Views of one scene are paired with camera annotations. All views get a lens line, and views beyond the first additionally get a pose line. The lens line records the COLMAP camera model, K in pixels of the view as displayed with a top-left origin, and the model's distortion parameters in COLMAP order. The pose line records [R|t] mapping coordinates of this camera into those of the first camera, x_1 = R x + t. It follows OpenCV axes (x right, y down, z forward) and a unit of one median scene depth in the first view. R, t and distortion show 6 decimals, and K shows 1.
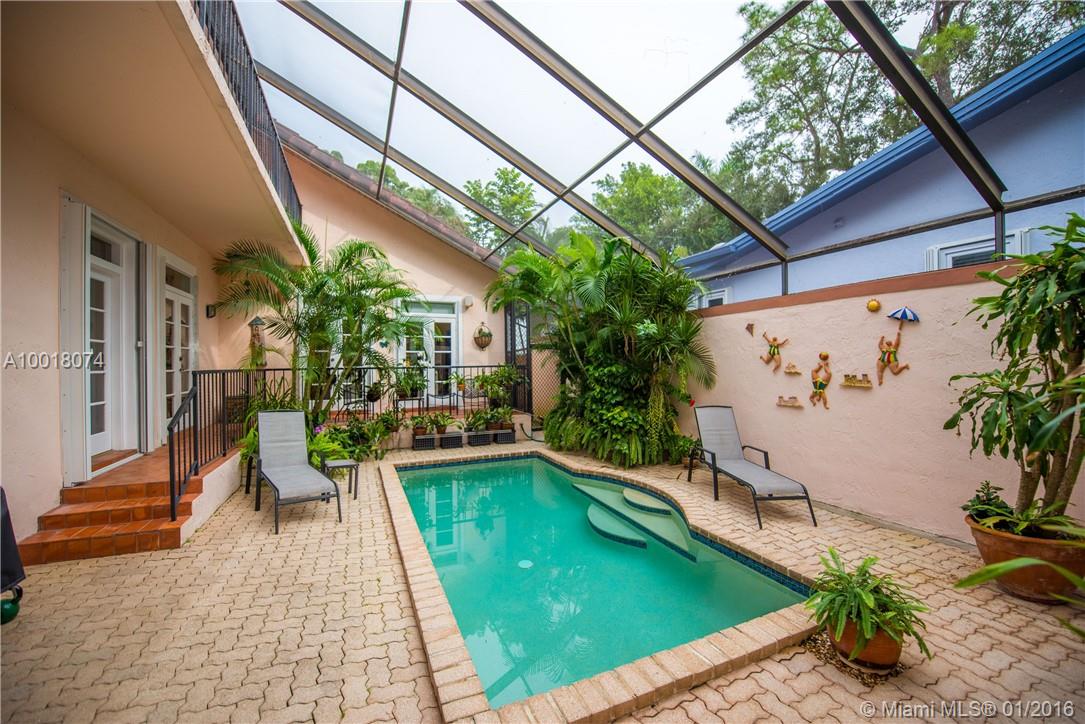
lens RADIAL K [[428.8, 0, 532.4], [0, 428.8, 360.2], [0, 0, 1]] dist [0.008038, -0.002167]
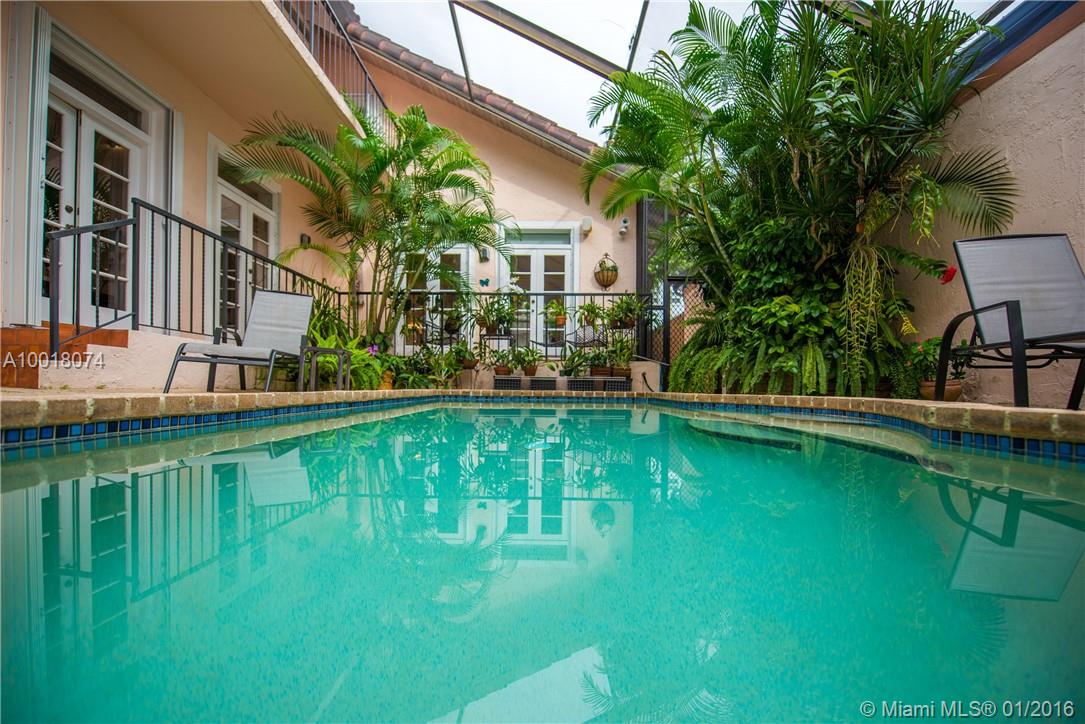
lens RADIAL K [[428.8, 0, 560.3], [0, 428.8, 391.4], [0, 0, 1]] dist [0.008038, -0.002167]
pose [[0.926501, 0.011501, -0.376117, 0.130040], [-0.014566, 0.999880, -0.005305, 0.211929], [0.376011, 0.010393, 0.926557, 0.334652]]
